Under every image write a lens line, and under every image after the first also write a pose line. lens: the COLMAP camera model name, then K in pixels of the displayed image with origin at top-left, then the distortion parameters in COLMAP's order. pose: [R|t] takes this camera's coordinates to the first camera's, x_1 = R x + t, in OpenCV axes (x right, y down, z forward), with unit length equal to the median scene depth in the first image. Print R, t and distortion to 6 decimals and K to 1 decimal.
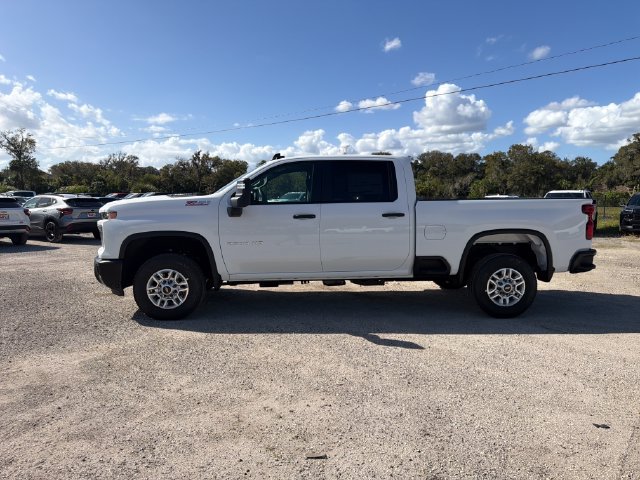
lens RADIAL K [[457.3, 0, 317.3], [0, 457.3, 238.0], [0, 0, 1]] dist [0.038245, -0.046487]
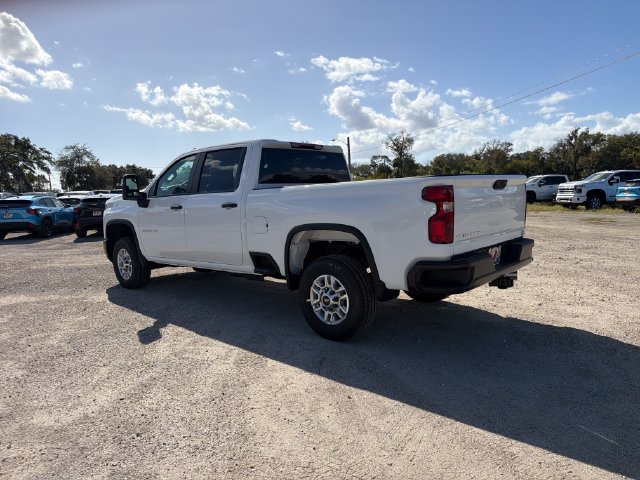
lens RADIAL K [[457.3, 0, 315.3], [0, 457.3, 239.6], [0, 0, 1]] dist [0.038245, -0.046487]
pose [[0.695610, 0.044545, -0.717037, 0.903028], [-0.022496, 0.998937, 0.040233, -0.021120], [0.718067, -0.011856, 0.695873, 0.444537]]
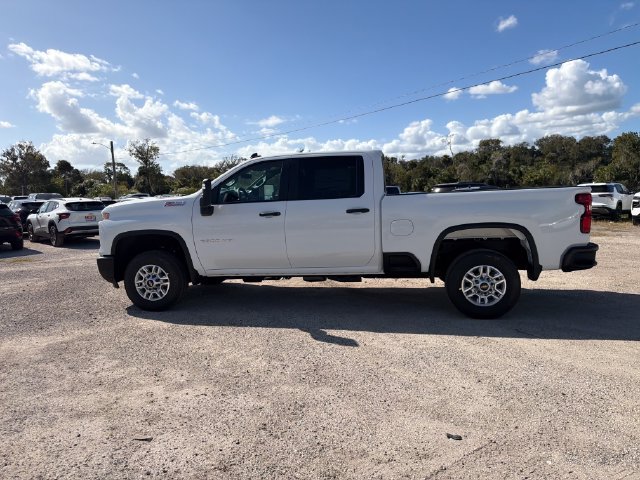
lens RADIAL K [[457.3, 0, 316.3], [0, 457.3, 240.6], [0, 0, 1]] dist [0.038245, -0.046487]
pose [[0.972775, -0.007381, -0.231635, 0.287954], [0.011109, 0.999829, 0.014794, -0.001373], [0.231487, -0.016964, 0.972690, 0.021152]]
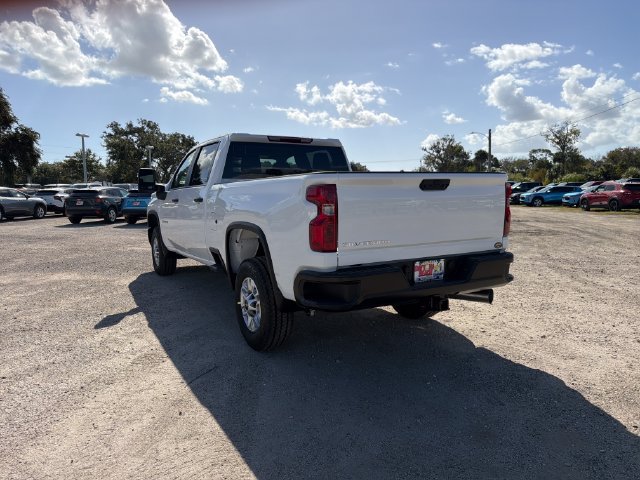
lens RADIAL K [[457.3, 0, 315.9], [0, 457.3, 237.0], [0, 0, 1]] dist [0.038245, -0.046487]
pose [[0.438059, 0.079304, -0.895441, 1.043395], [-0.062246, 0.996386, 0.057793, -0.041592], [0.896789, 0.030421, 0.441412, 0.752022]]
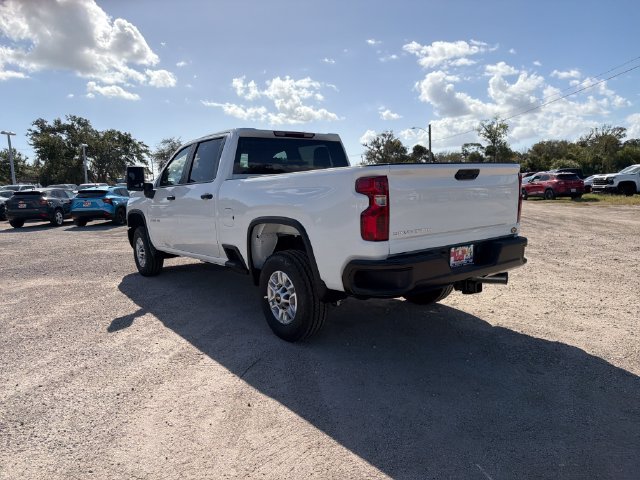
lens RADIAL K [[457.3, 0, 315.7], [0, 457.3, 240.7], [0, 0, 1]] dist [0.038245, -0.046487]
pose [[0.548298, 0.075198, -0.832895, 0.994774], [-0.033609, 0.997126, 0.067900, -0.029927], [0.835607, -0.009237, 0.549249, 0.632528]]
